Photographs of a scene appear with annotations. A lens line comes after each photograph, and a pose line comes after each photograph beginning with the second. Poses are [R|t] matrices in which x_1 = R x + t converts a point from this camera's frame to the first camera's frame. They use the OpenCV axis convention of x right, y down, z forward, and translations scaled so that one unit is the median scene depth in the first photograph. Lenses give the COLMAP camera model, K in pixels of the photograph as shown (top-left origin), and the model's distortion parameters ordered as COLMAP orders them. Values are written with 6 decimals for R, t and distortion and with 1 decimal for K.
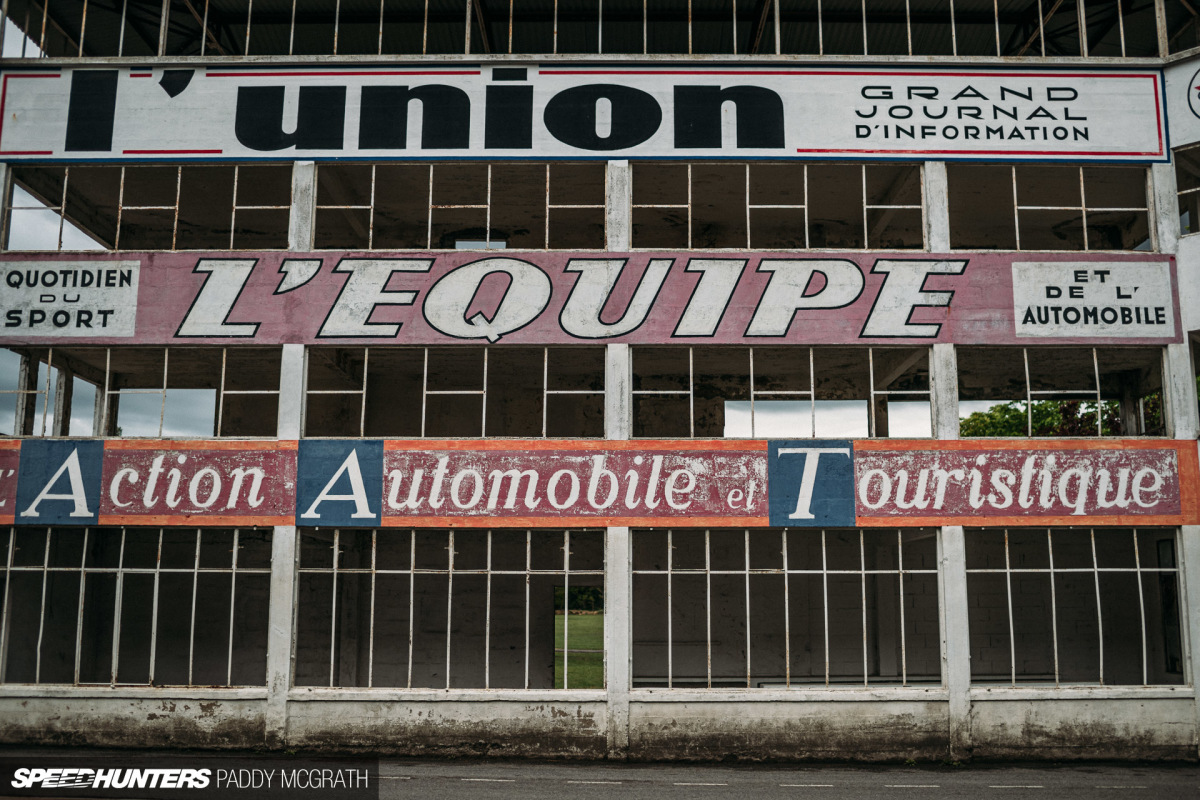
lens RADIAL K [[1191.2, 0, 600.0], [0, 1191.2, 400.0], [0, 0, 1]] dist [-0.101899, 0.136414]
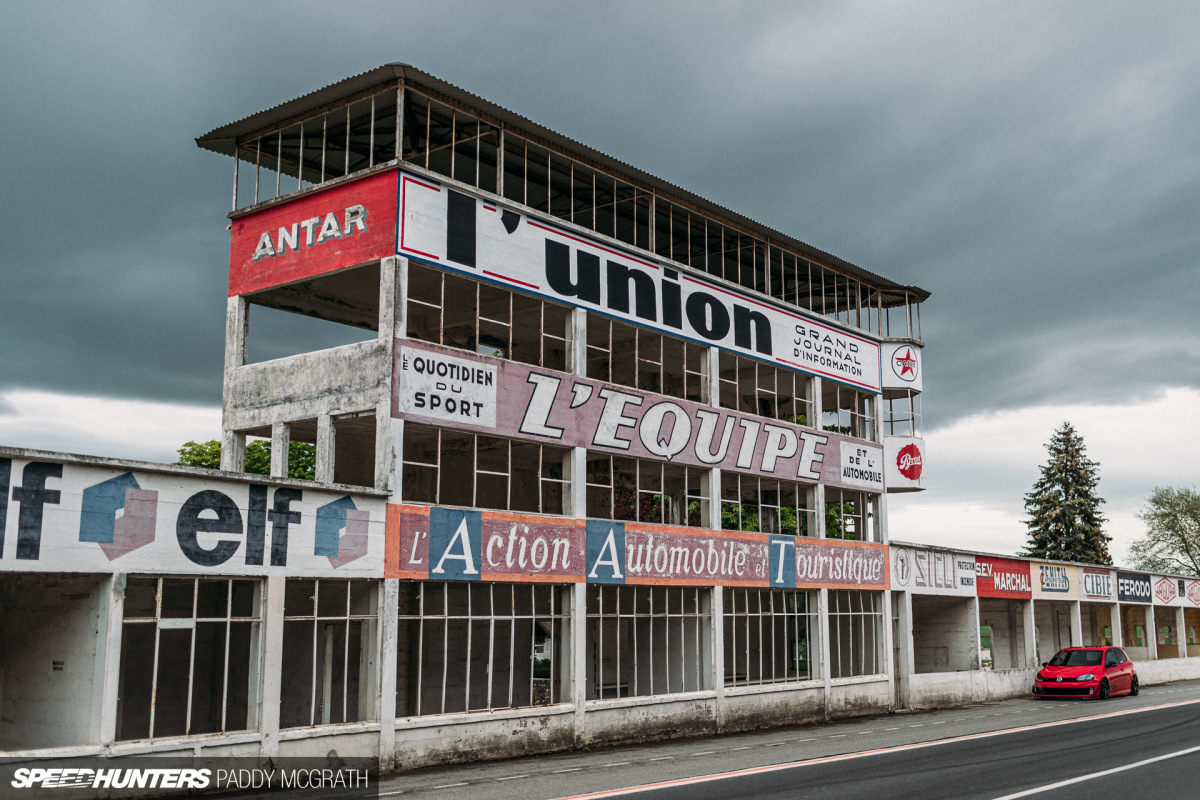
lens RADIAL K [[1298.8, 0, 600.0], [0, 1298.8, 400.0], [0, 0, 1]] dist [0.011243, 0.022002]
pose [[0.607550, 0.123061, 0.784690, -1.424515], [-0.124773, 0.990446, -0.058723, -0.016761], [-0.784420, -0.062231, 0.617100, 0.071699]]
